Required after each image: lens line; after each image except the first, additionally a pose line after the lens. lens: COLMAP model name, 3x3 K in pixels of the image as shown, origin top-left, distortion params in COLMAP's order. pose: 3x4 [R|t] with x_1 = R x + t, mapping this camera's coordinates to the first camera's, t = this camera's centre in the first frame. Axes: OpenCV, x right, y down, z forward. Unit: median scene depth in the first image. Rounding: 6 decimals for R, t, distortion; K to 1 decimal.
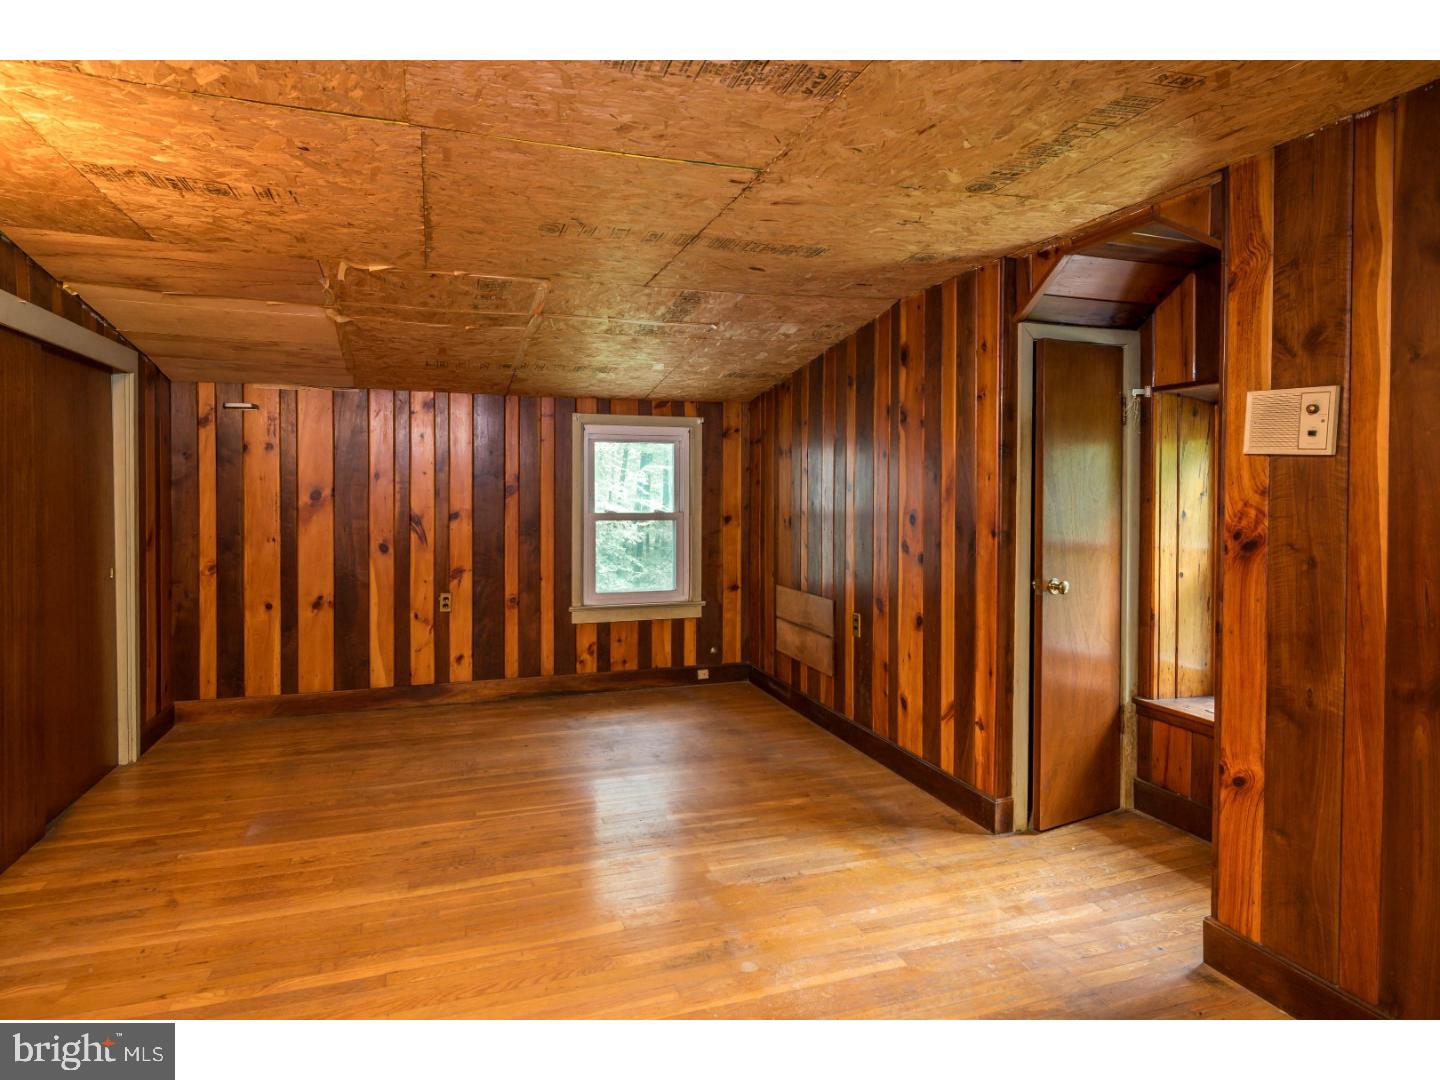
lens RADIAL K [[800.7, 0, 696.9], [0, 800.7, 502.0], [0, 0, 1]] dist [0.002308, -0.000605]
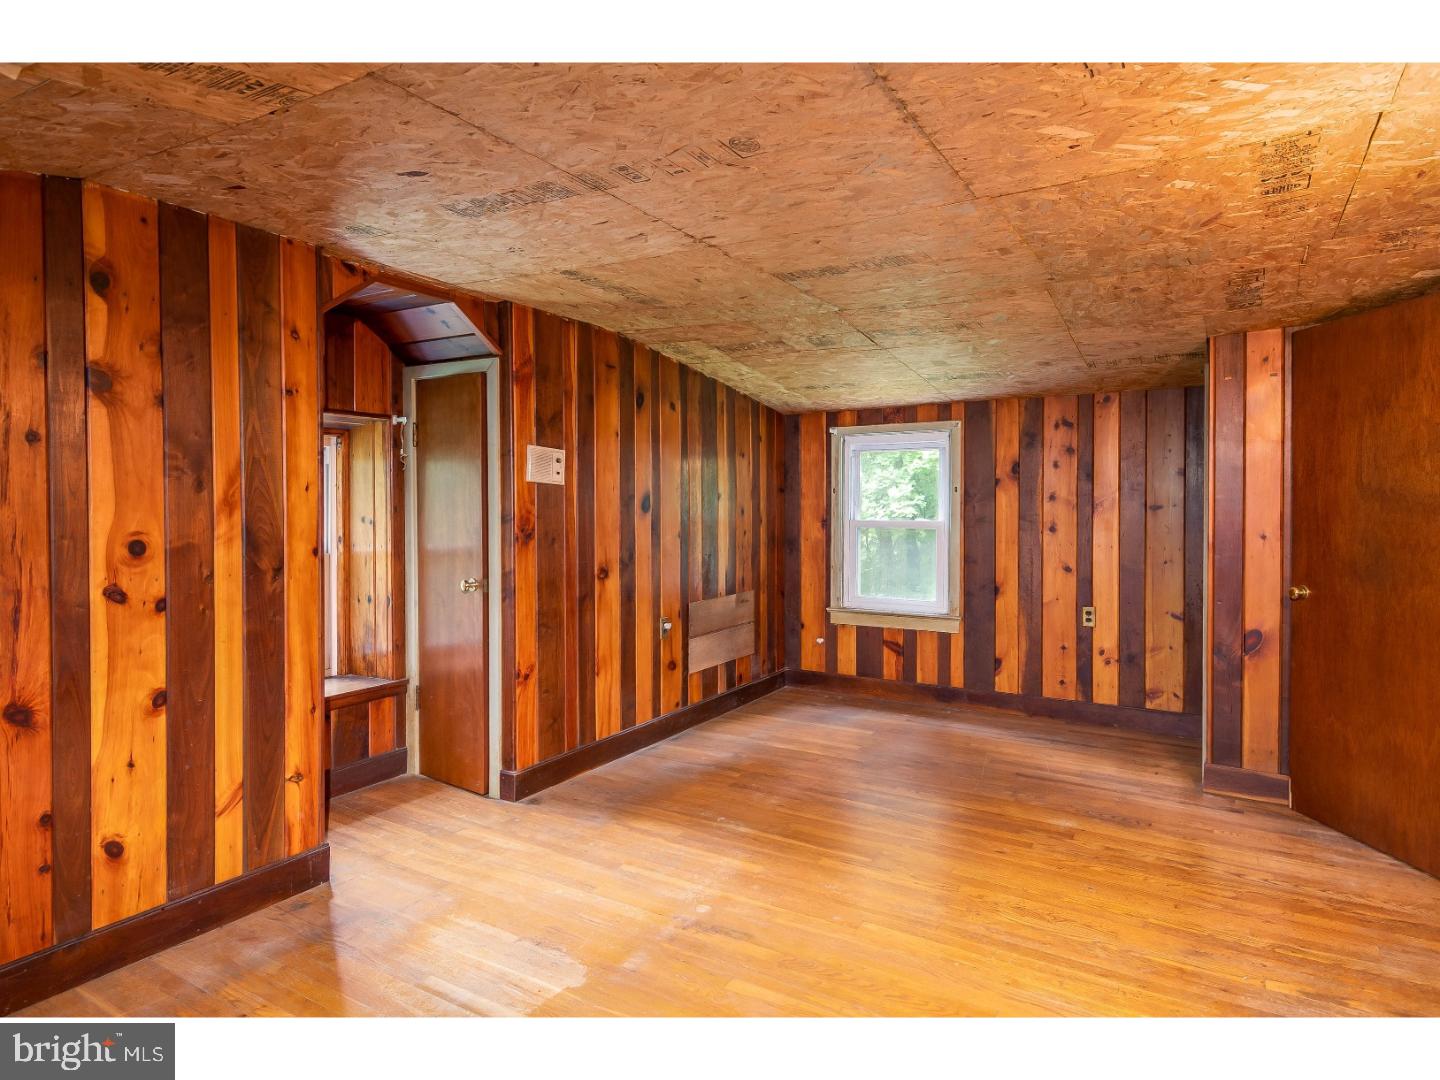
lens RADIAL K [[800.7, 0, 714.4], [0, 800.7, 510.5], [0, 0, 1]] dist [0.002308, -0.000605]
pose [[-0.636125, -0.005579, 0.771566, -0.666779], [0.012338, 0.999772, 0.017402, -0.017082], [-0.771487, 0.020589, -0.635911, 1.356368]]
